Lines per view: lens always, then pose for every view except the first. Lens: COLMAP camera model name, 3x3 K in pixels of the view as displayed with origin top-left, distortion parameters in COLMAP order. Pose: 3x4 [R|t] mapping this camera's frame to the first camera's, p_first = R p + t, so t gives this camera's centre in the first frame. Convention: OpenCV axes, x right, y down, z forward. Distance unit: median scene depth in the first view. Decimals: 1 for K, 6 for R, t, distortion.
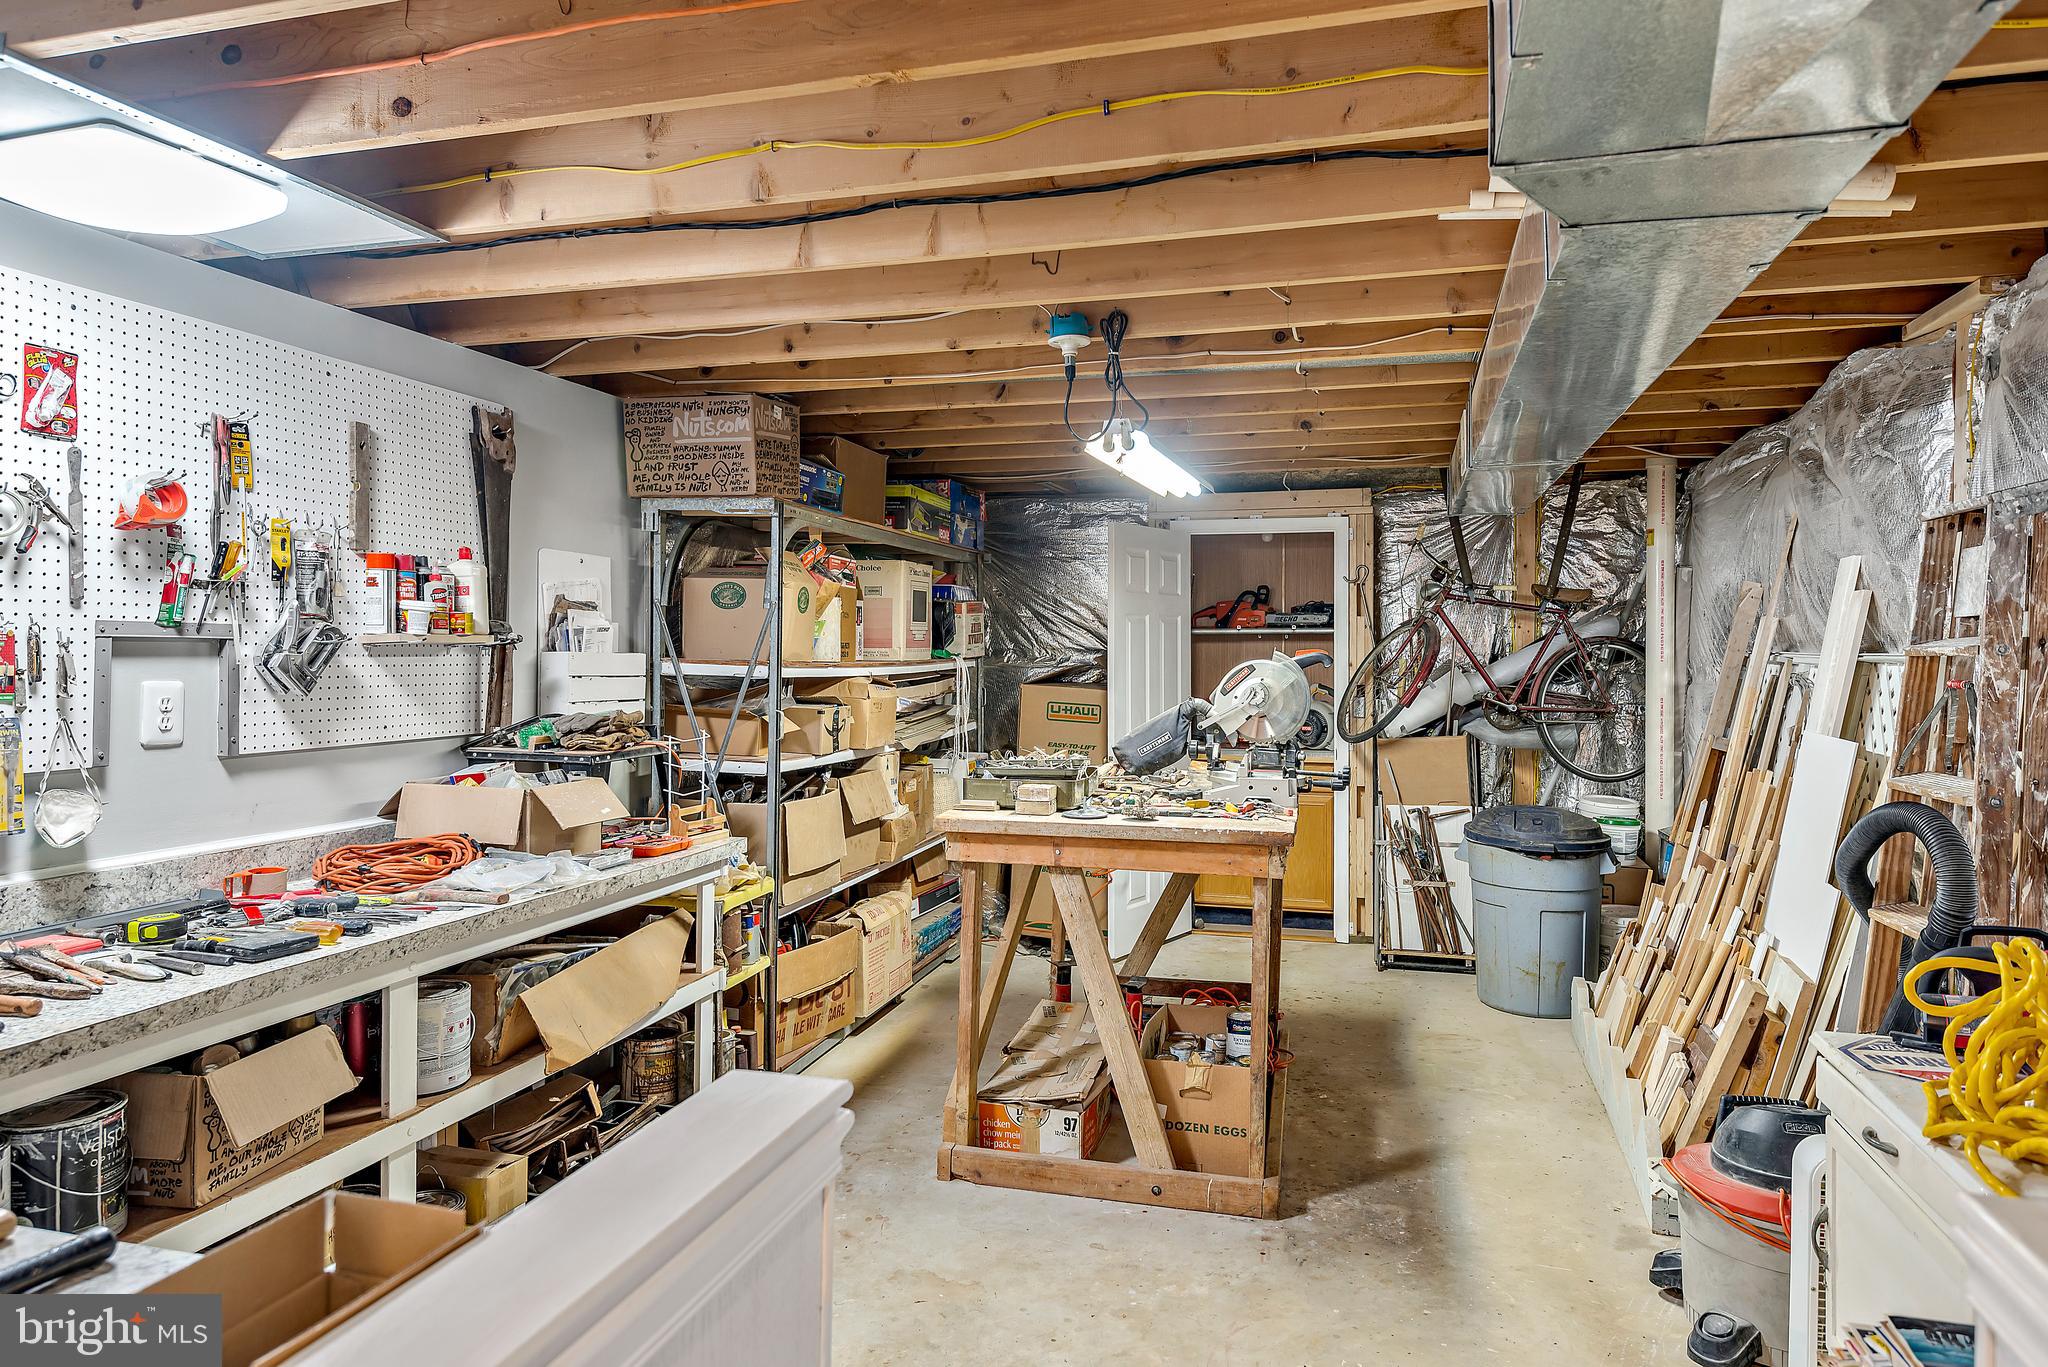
lens RADIAL K [[1289.1, 0, 1024.0], [0, 1289.1, 683.5], [0, 0, 1]] dist [-0.001364, -0.000514]
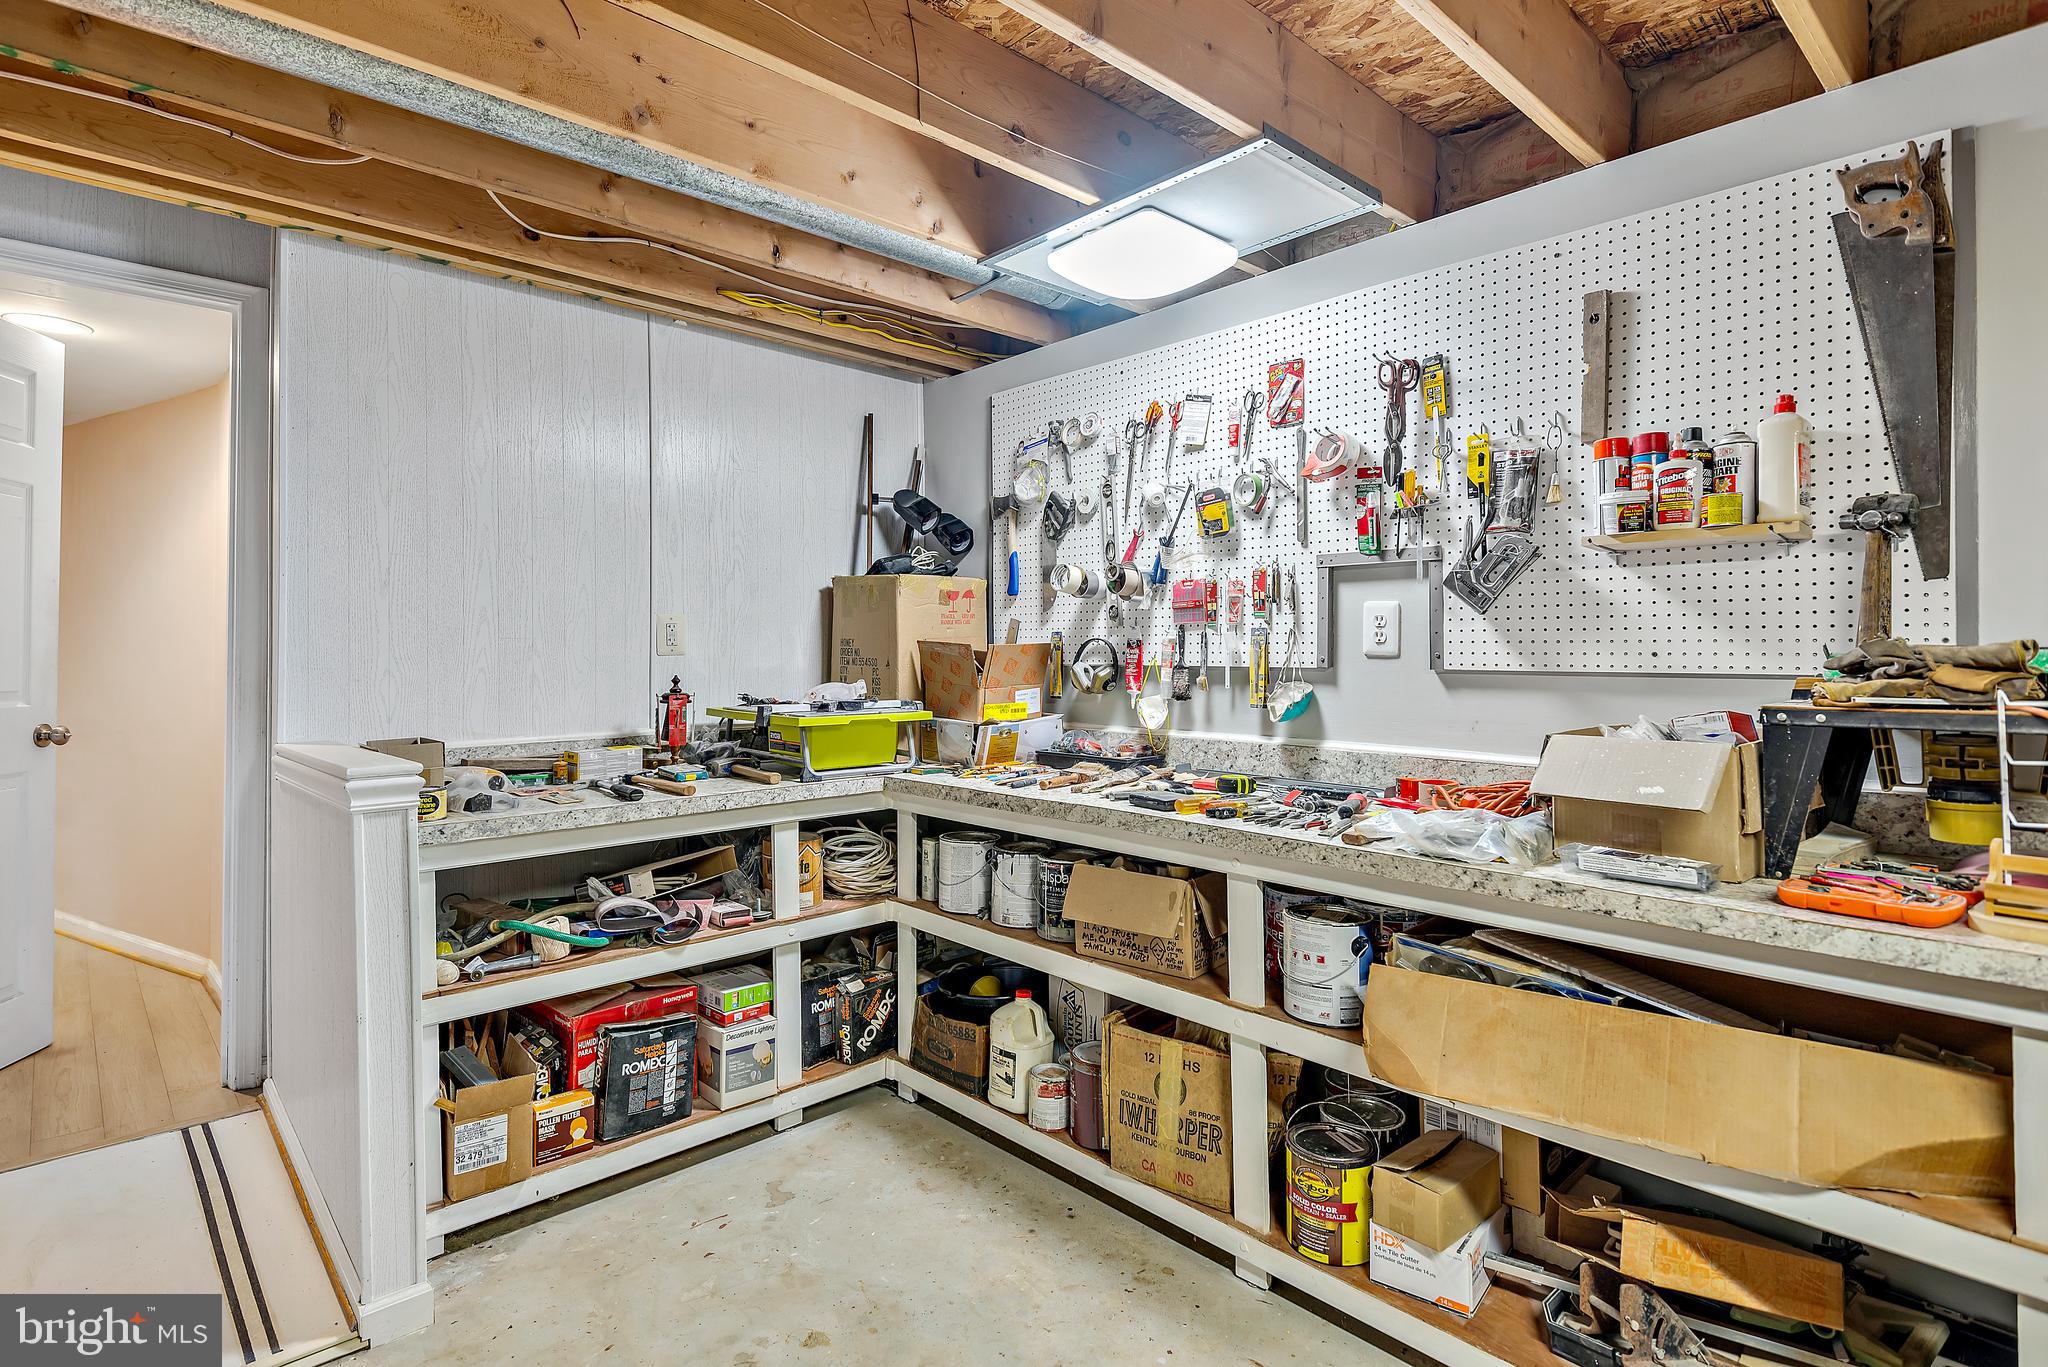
lens RADIAL K [[1032.3, 0, 1022.4], [0, 1032.3, 655.0], [0, 0, 1]] dist [0.031542, -0.020069]
pose [[-0.516020, -0.001752, -0.856575, 0.315286], [-0.024725, 0.999612, 0.012850, 0.043590], [0.856220, 0.027810, -0.515863, 1.218168]]
